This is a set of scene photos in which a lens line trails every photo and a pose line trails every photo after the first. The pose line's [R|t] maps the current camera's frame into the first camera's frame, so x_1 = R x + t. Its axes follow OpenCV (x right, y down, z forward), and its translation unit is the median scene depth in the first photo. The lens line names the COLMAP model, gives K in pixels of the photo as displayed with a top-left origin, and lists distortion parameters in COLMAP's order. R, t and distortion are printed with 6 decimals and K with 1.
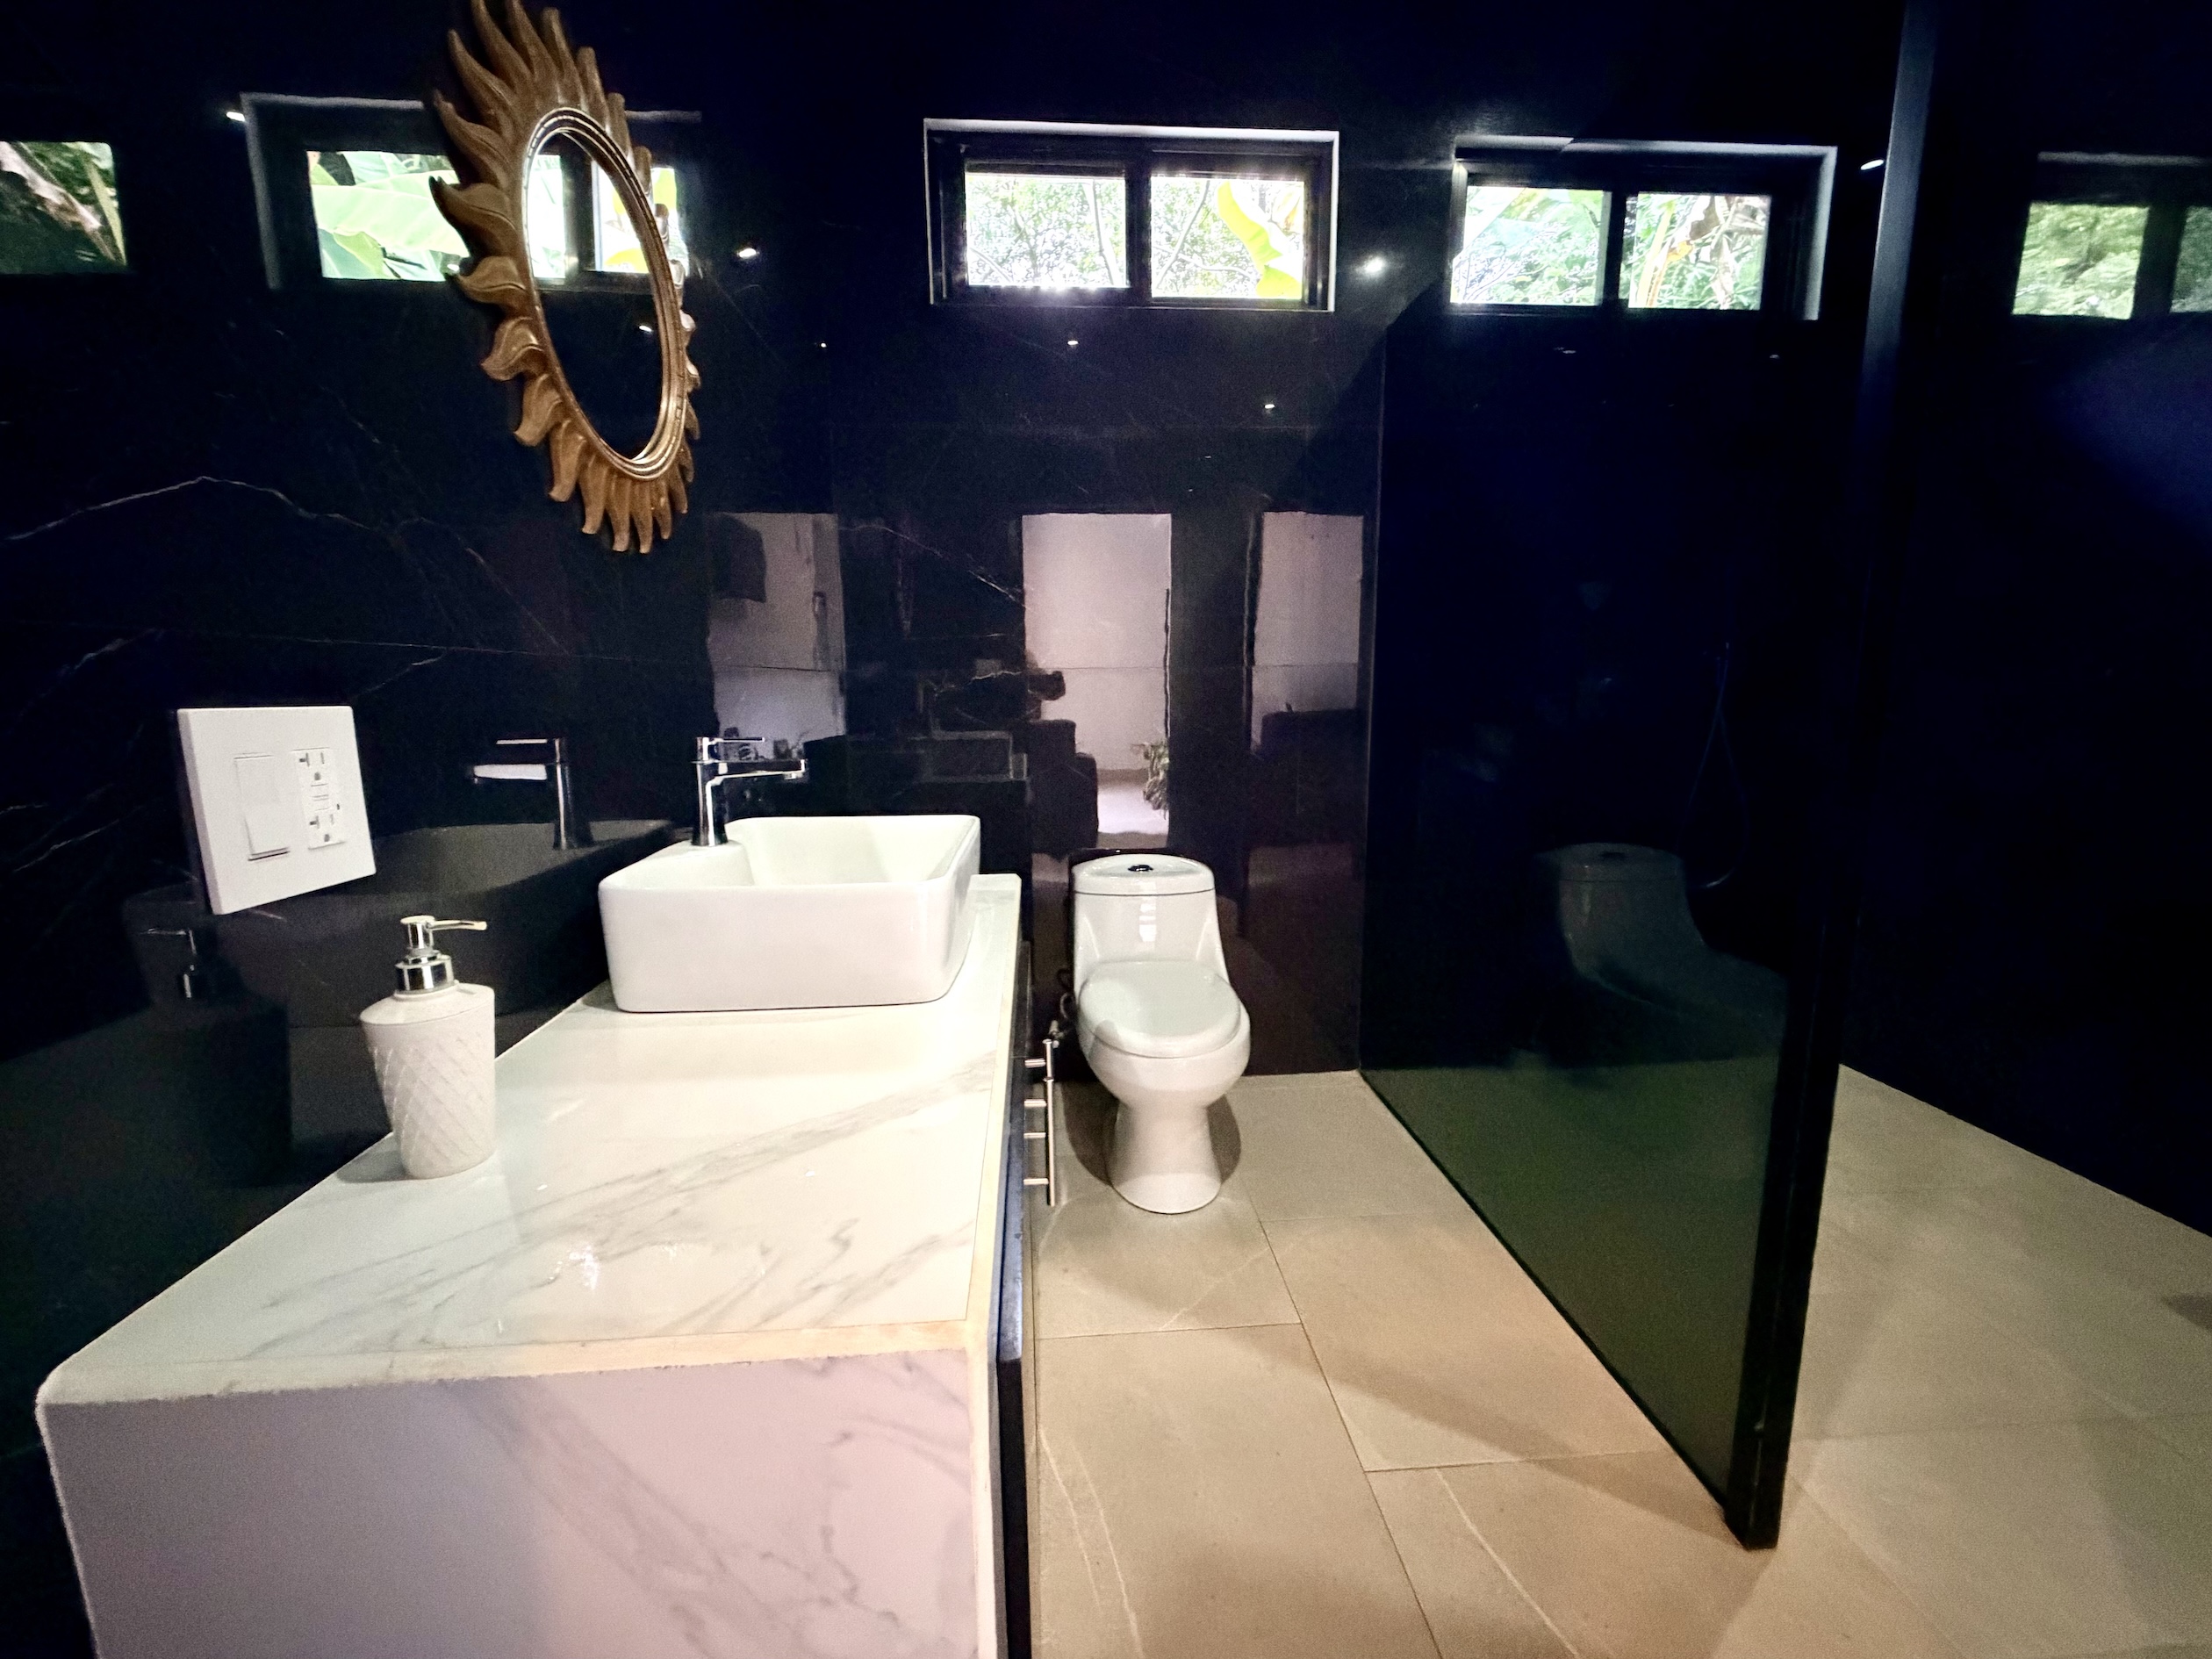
lens RADIAL K [[881.4, 0, 1102.4], [0, 881.4, 827.2], [0, 0, 1]] dist [-0.001159, -0.000346]
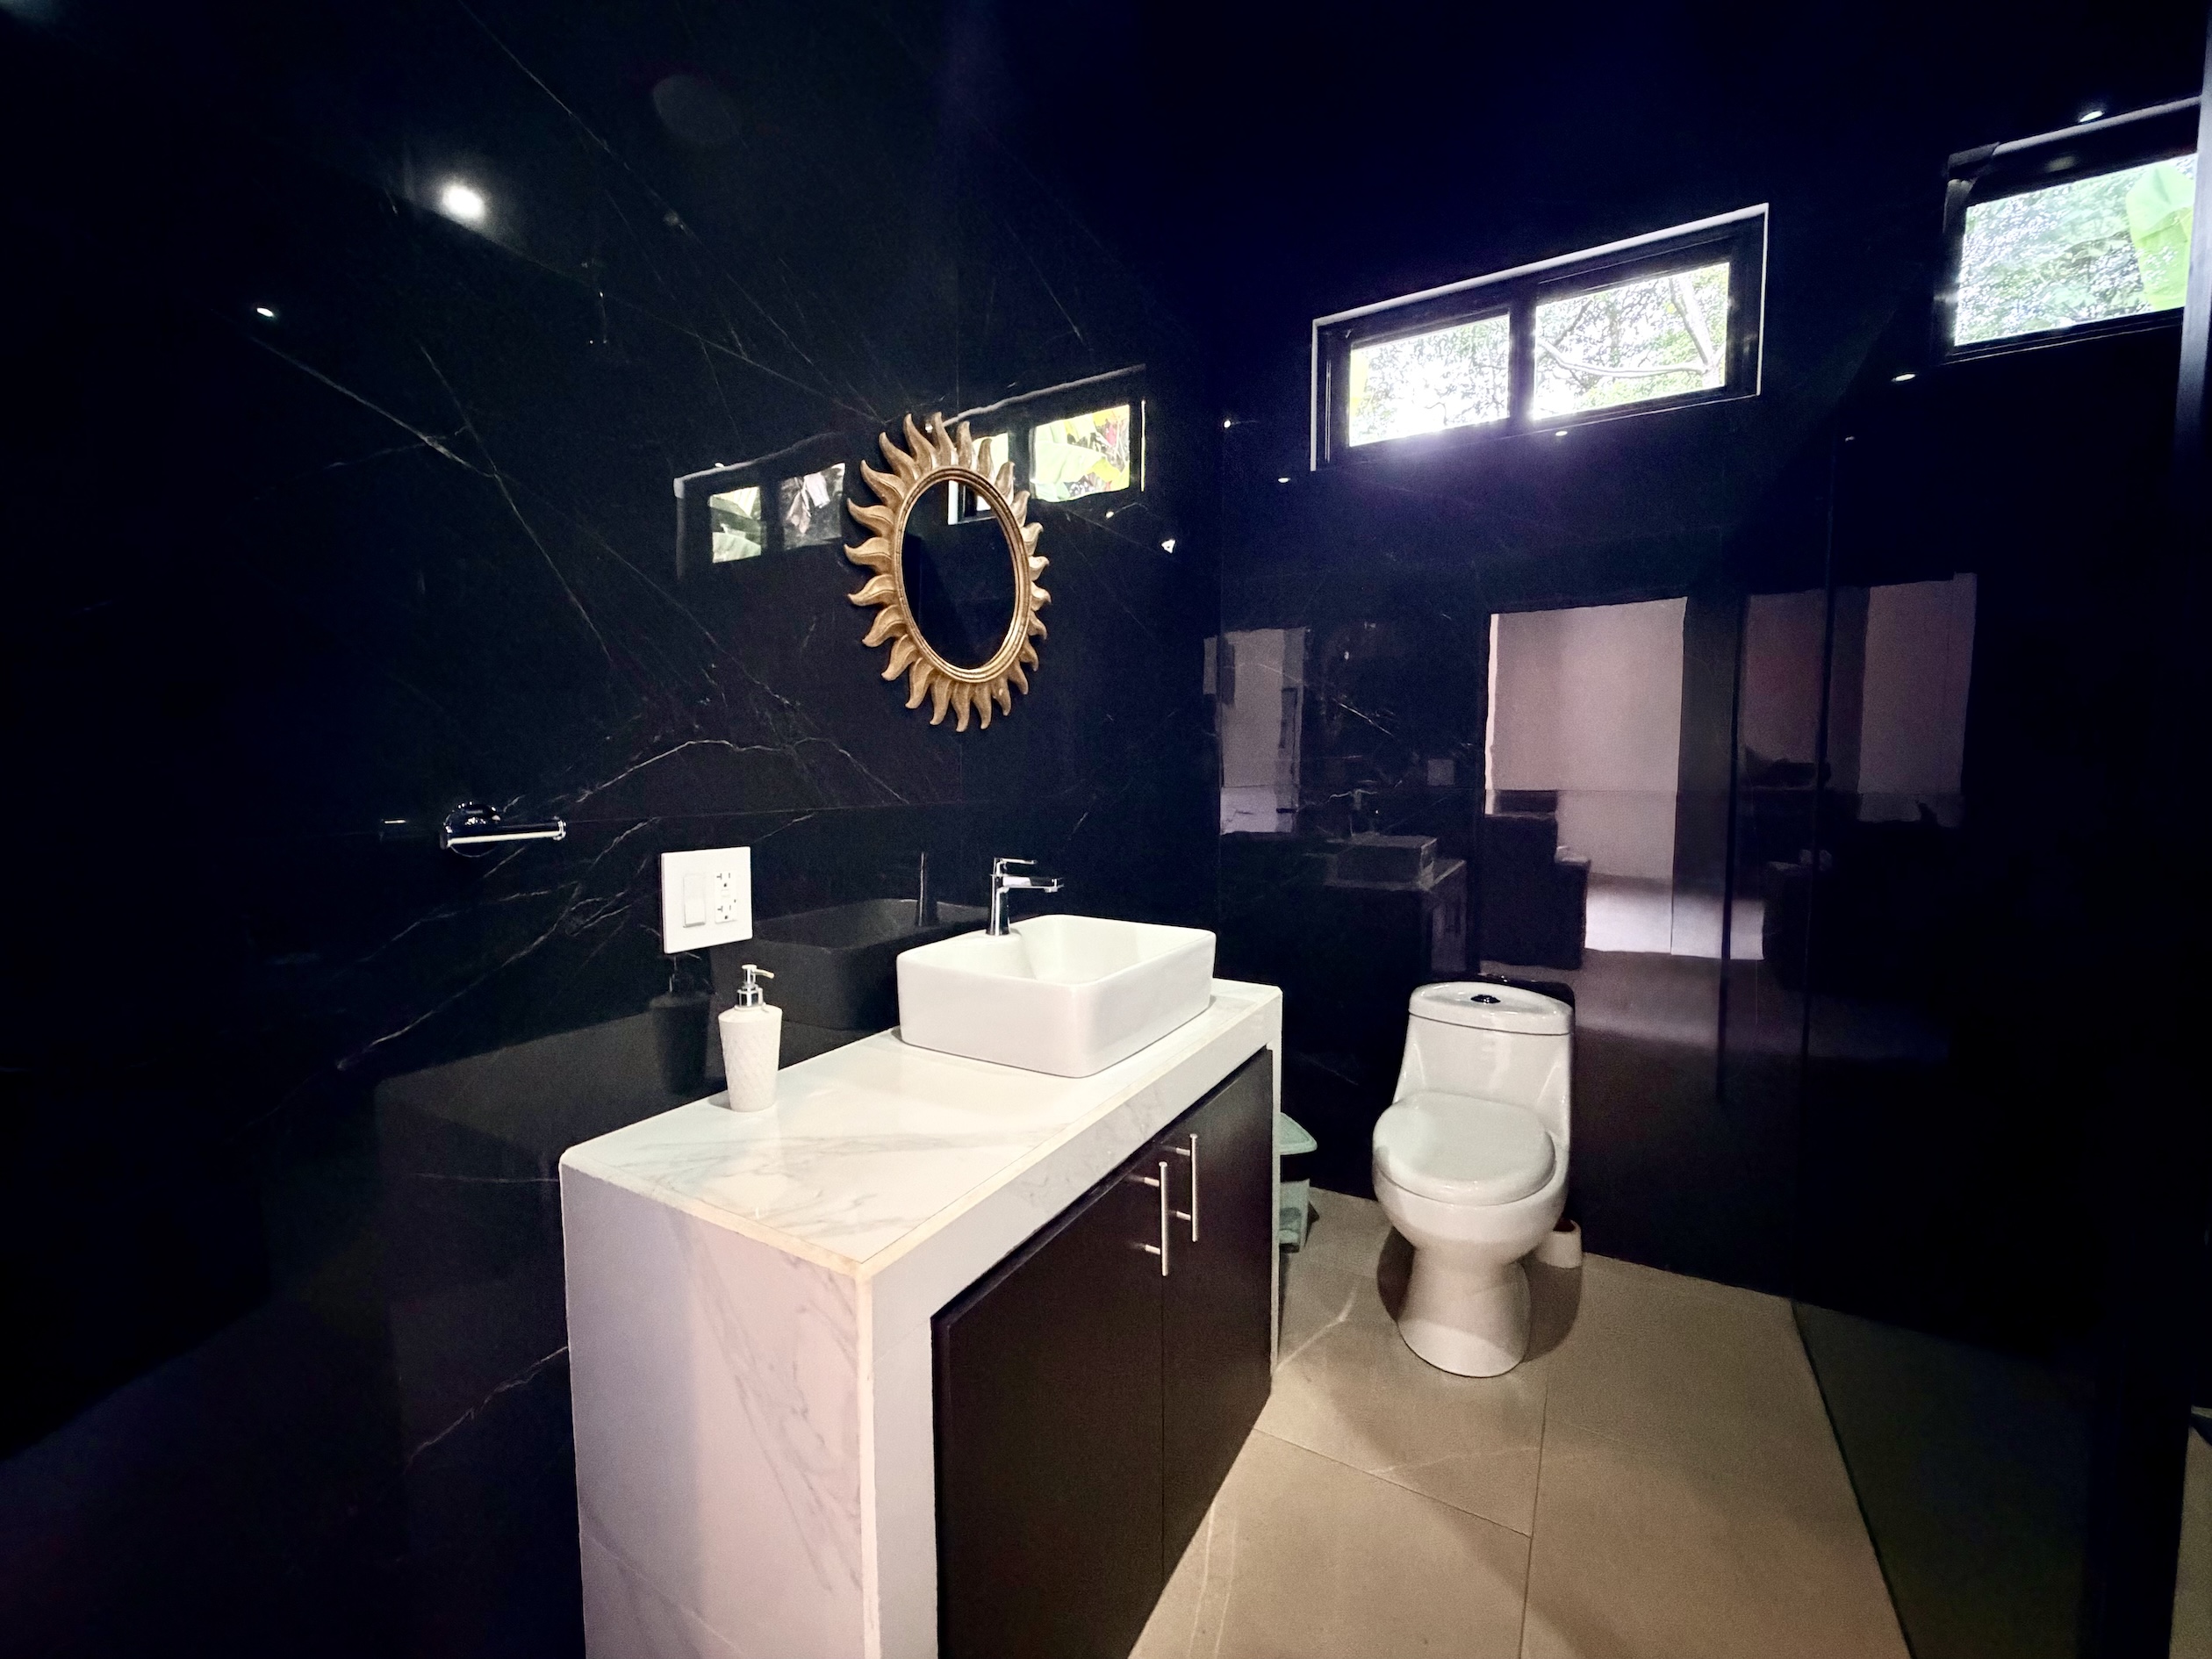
lens RADIAL K [[881.4, 0, 1102.4], [0, 881.4, 827.2], [0, 0, 1]] dist [-0.001159, -0.000346]
pose [[0.829189, 0.047963, -0.556907, 0.592026], [-0.098891, 0.993183, -0.061705, -0.101312], [0.550151, 0.106238, 0.828280, -0.104327]]
